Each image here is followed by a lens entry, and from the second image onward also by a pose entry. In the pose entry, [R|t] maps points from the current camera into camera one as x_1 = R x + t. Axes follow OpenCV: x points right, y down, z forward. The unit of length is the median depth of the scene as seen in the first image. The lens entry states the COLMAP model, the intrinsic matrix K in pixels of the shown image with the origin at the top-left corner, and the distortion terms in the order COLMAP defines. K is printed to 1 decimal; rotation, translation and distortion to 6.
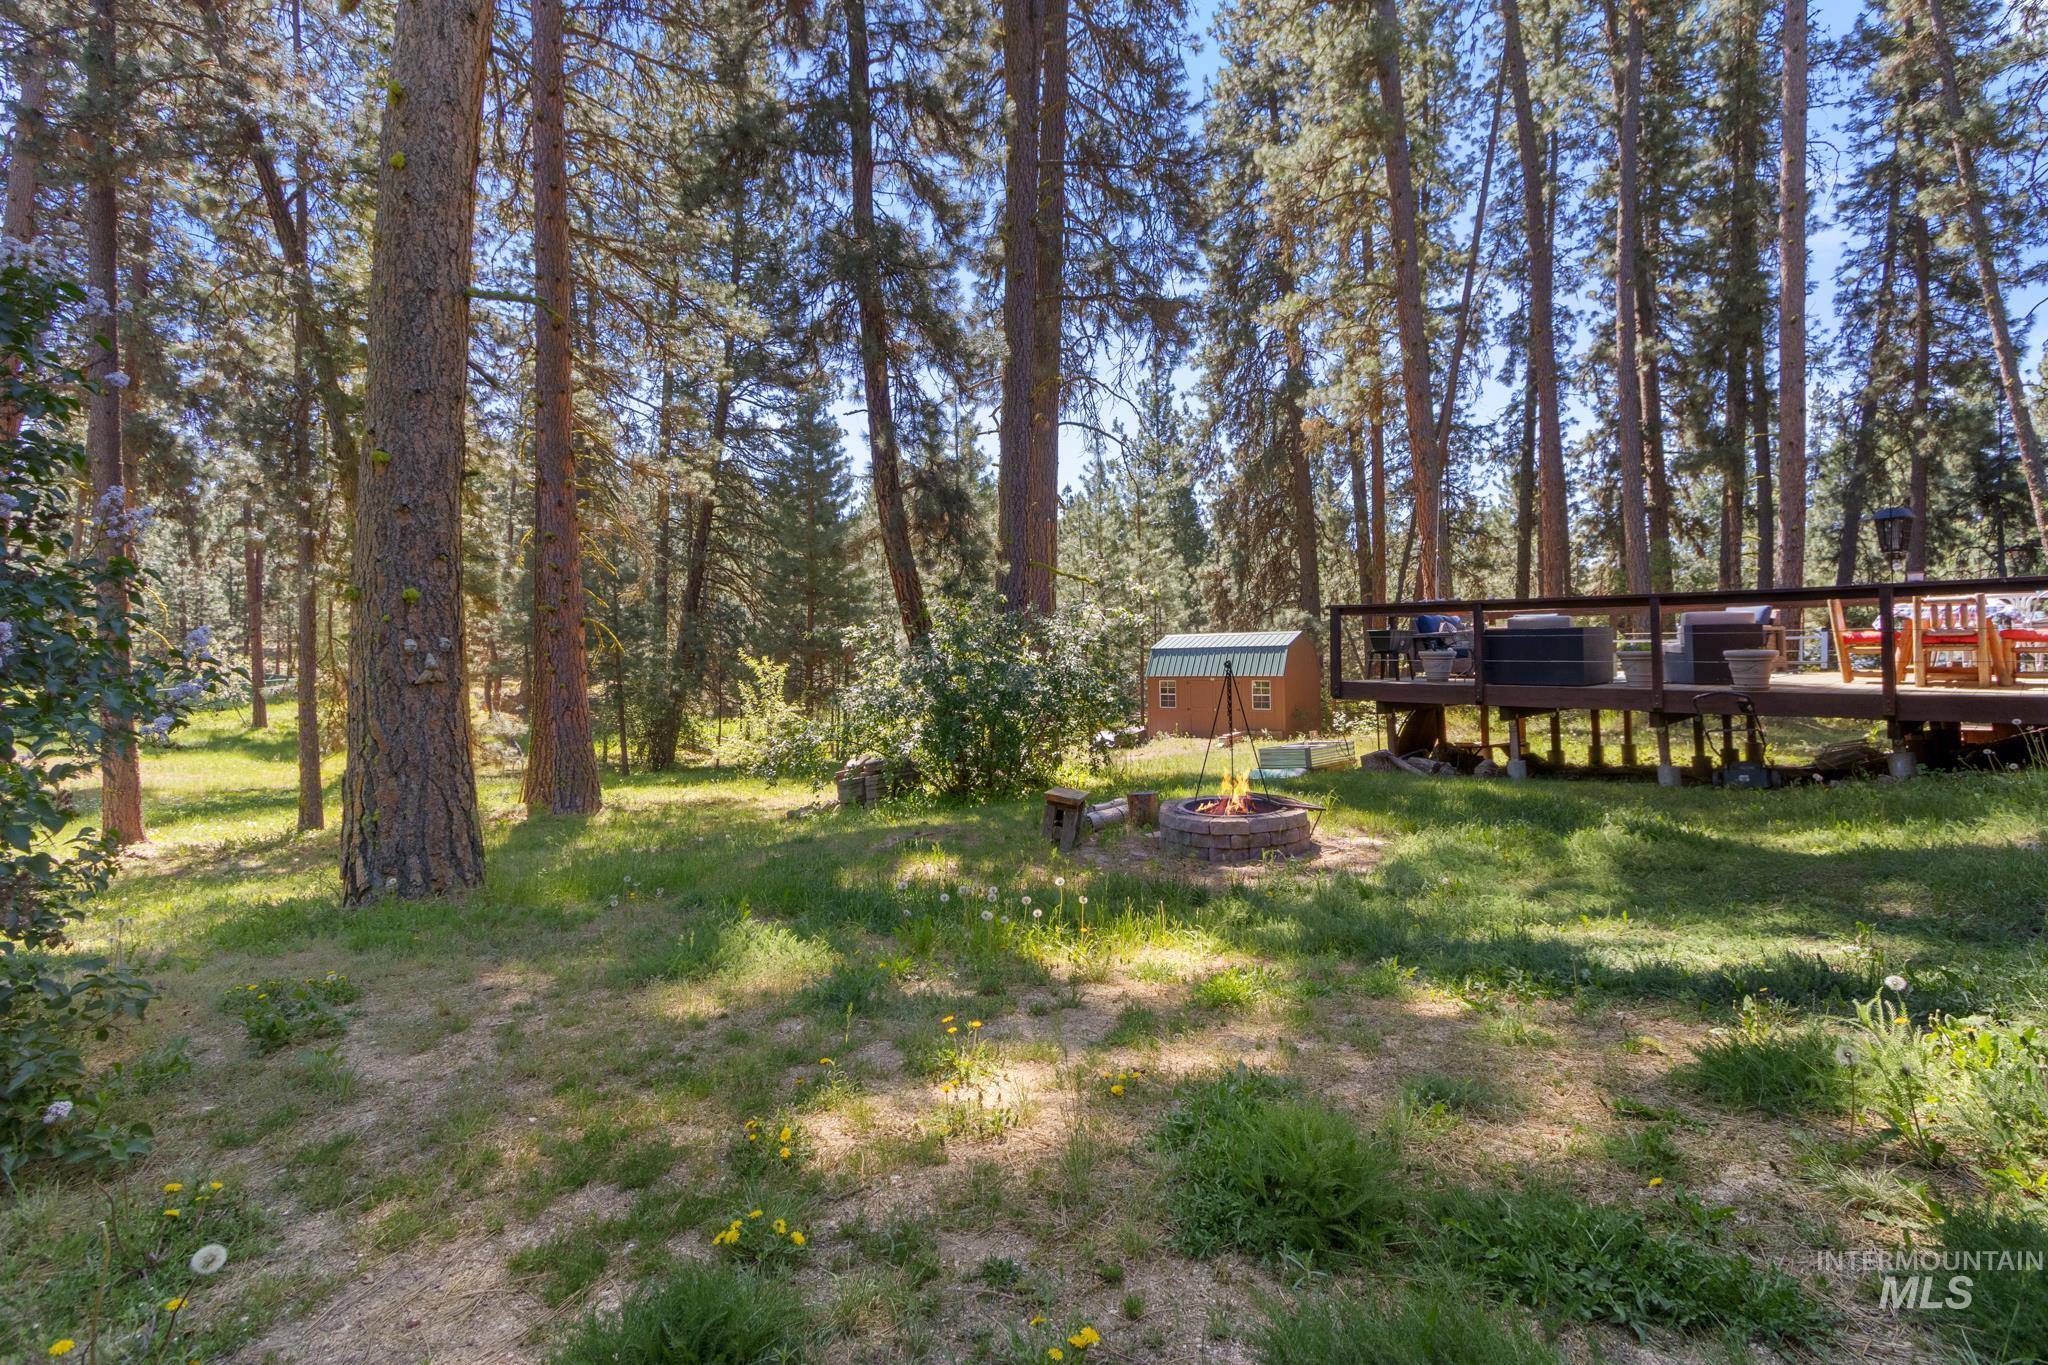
lens RADIAL K [[961.3, 0, 1026.5], [0, 961.3, 683.1], [0, 0, 1]] dist [-0.000877, -0.000069]
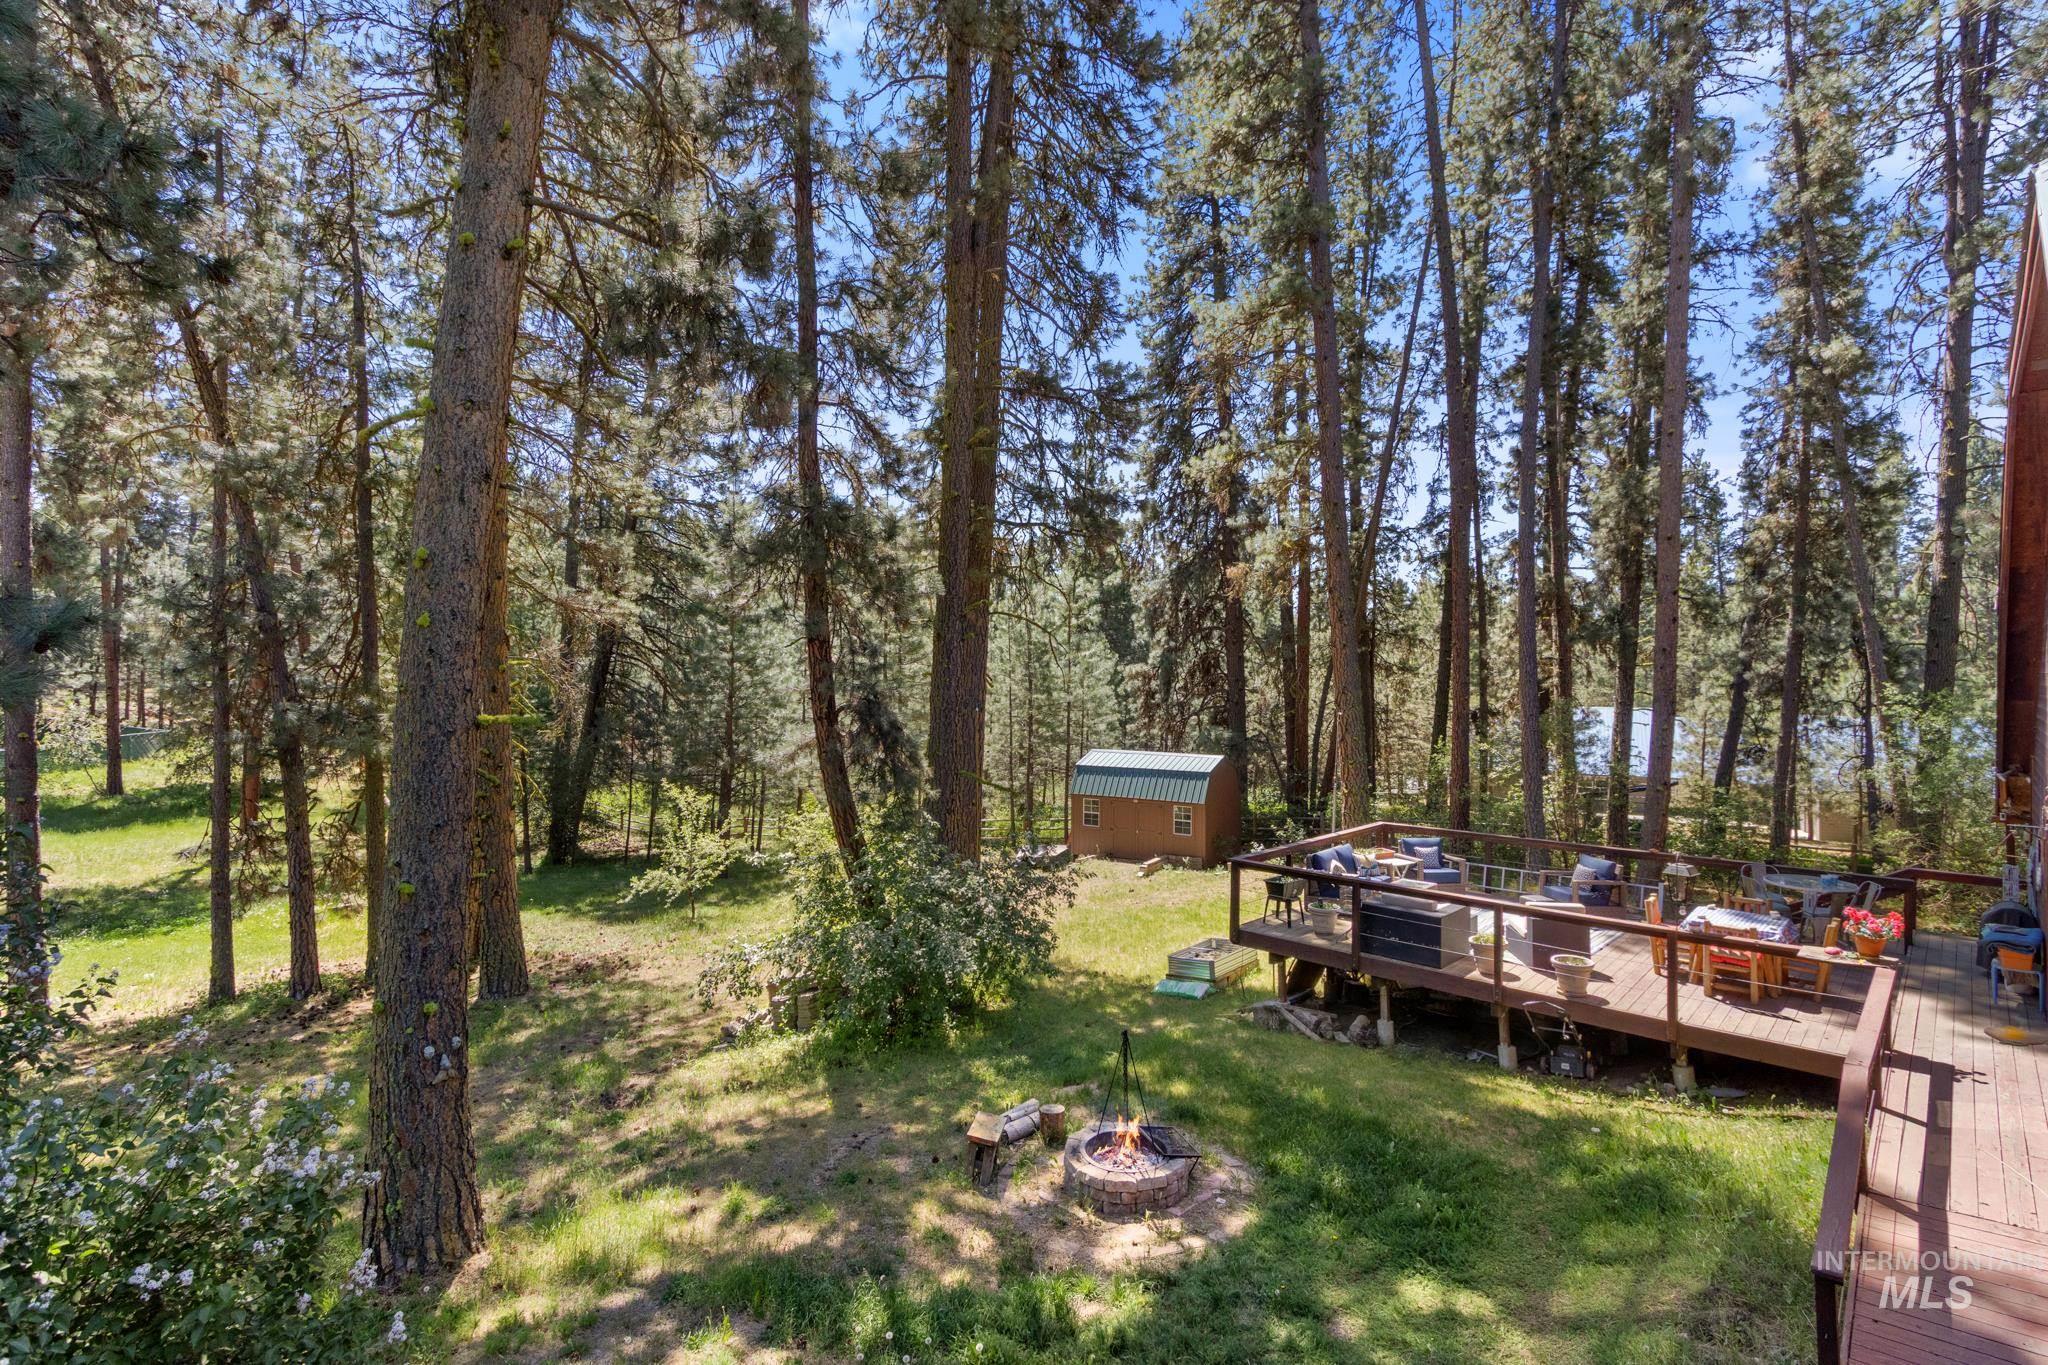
lens RADIAL K [[1040.4, 0, 1021.4], [0, 1040.4, 681.9], [0, 0, 1]] dist [0.002400, 0.000208]
pose [[0.997299, 0.025248, 0.068967, -0.005045], [-0.026018, 0.999608, 0.010293, -0.128241], [-0.068680, -0.012059, 0.997566, -0.075993]]
